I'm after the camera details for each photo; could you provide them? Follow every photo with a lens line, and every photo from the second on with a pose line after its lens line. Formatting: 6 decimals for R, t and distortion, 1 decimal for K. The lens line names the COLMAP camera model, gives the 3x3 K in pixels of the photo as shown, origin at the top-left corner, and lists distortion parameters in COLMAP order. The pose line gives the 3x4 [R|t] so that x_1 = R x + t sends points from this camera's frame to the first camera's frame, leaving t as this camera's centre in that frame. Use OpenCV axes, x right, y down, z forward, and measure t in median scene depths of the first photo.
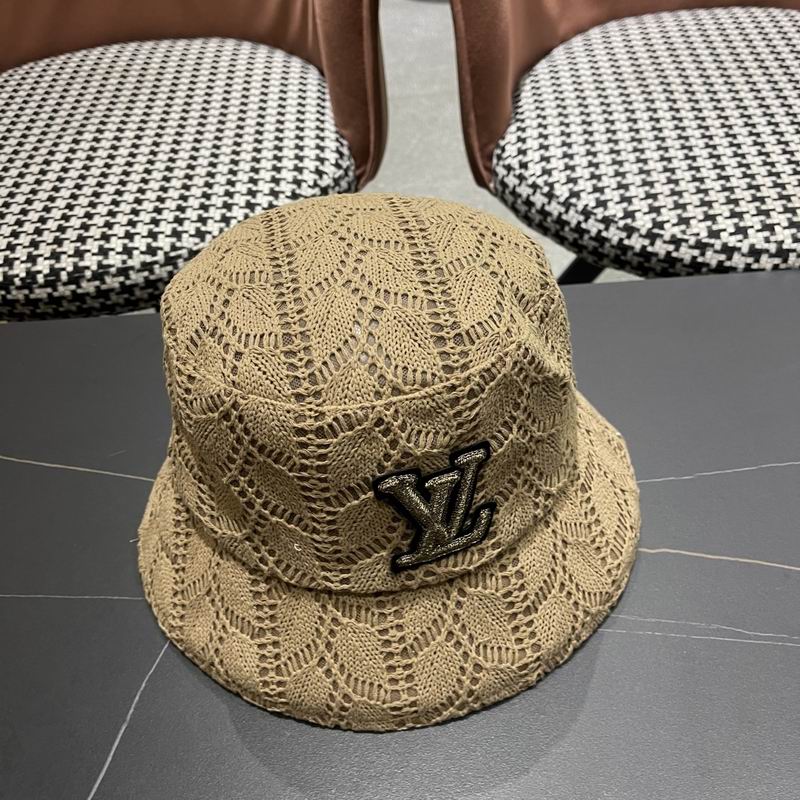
lens RADIAL K [[823.2, 0, 414.3], [0, 823.2, 407.4], [0, 0, 1]] dist [0.011685, 0.000000]
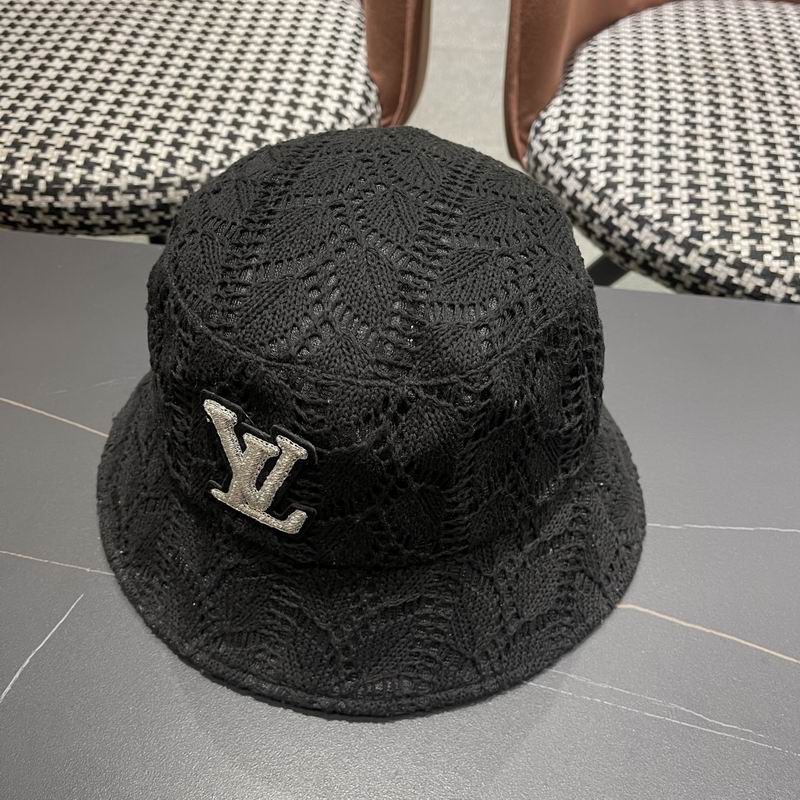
lens RADIAL K [[823.2, 0, 407.6], [0, 823.2, 413.7], [0, 0, 1]] dist [0.011685, 0.000000]
pose [[0.986341, 0.164057, -0.014703, 0.028926], [-0.162944, 0.984897, 0.058542, -0.029041], [0.024085, -0.055347, 0.998177, 0.081282]]
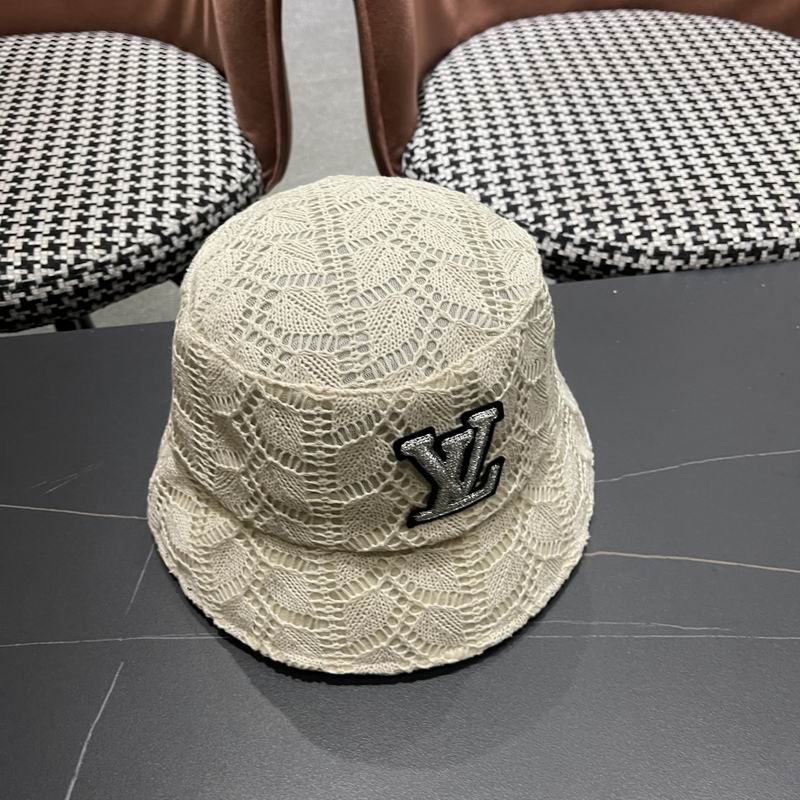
lens RADIAL K [[823.2, 0, 413.3], [0, 823.2, 395.2], [0, 0, 1]] dist [0.011685, 0.000000]
pose [[0.990229, -0.044466, 0.132174, -0.040402], [0.043111, 0.998984, 0.013100, -0.033389], [-0.132623, -0.007274, 0.991140, -0.000046]]
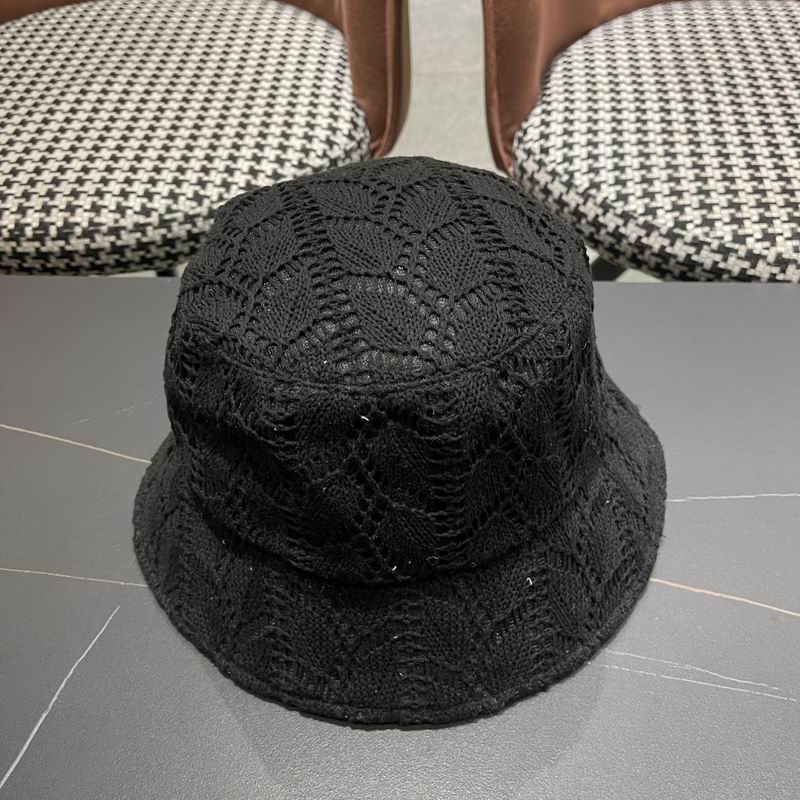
lens RADIAL K [[823.2, 0, 411.2], [0, 823.2, 410.5], [0, 0, 1]] dist [0.011685, 0.000000]
pose [[0.995908, 0.083726, -0.034004, 0.039865], [-0.082843, 0.996208, 0.026580, -0.010875], [0.036101, -0.023655, 0.999068, 0.049345]]
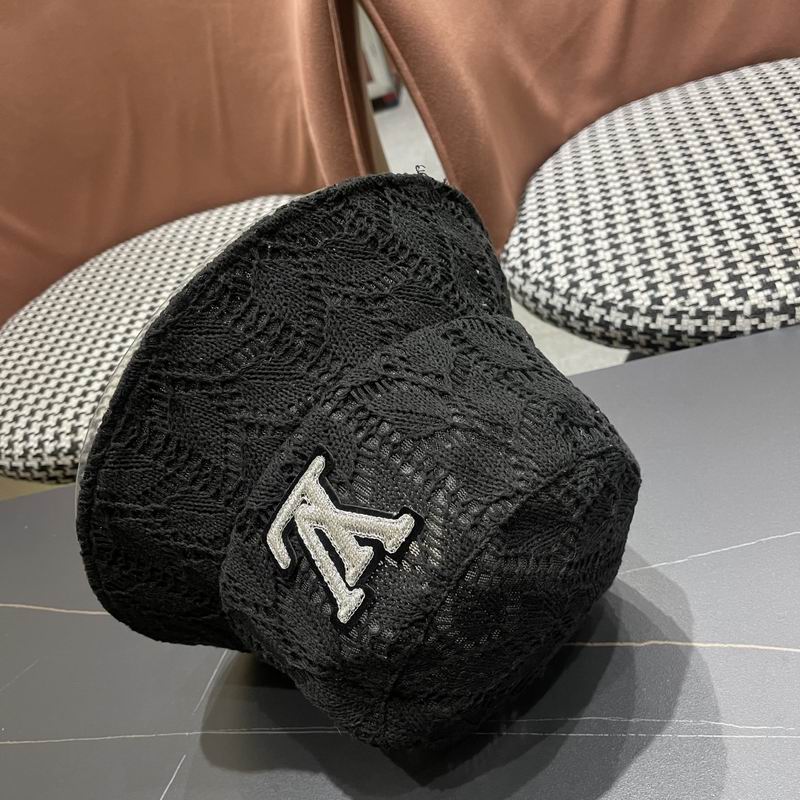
lens RADIAL K [[823.2, 0, 408.9], [0, 823.2, 412.9], [0, 0, 1]] dist [0.011685, 0.000000]
pose [[0.971969, -0.144287, -0.185629, 0.163165], [0.121983, 0.984440, -0.126482, -0.000983], [0.200990, 0.100293, 0.974446, -0.006823]]
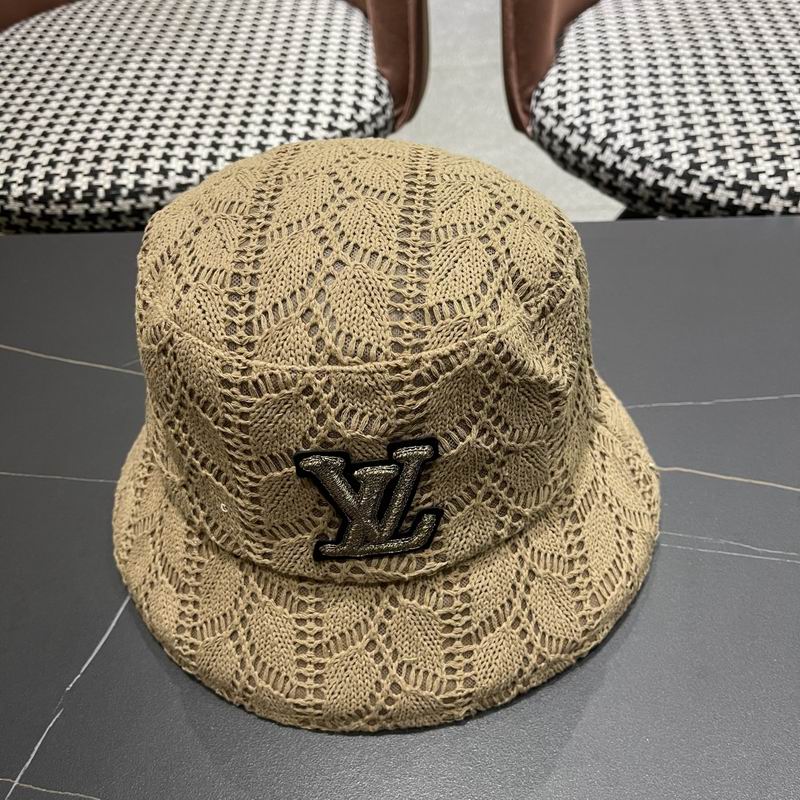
lens RADIAL K [[823.2, 0, 405.0], [0, 823.2, 406.5], [0, 0, 1]] dist [0.011685, 0.000000]
pose [[0.997031, 0.058164, -0.050467, 0.016363], [-0.057817, 0.998293, 0.008299, 0.072957], [0.050864, -0.005356, 0.998691, -0.000916]]
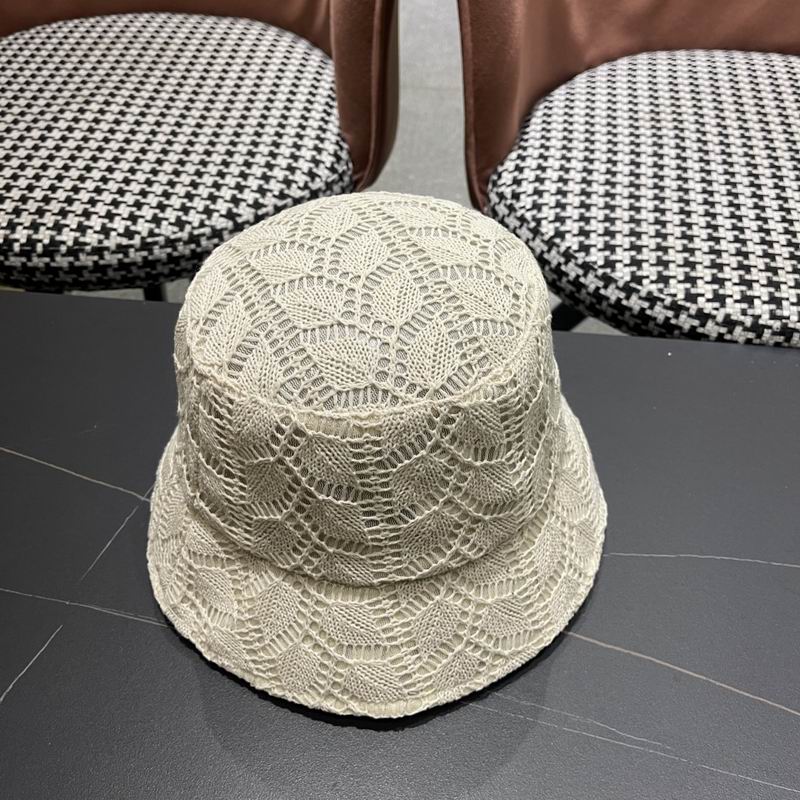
lens RADIAL K [[823.2, 0, 402.8], [0, 823.2, 396.2], [0, 0, 1]] dist [0.011685, 0.000000]
pose [[0.988437, 0.143451, -0.049129, 0.086836], [-0.142701, 0.989593, 0.018480, -0.060936], [0.051269, -0.011255, 0.998621, 0.015629]]
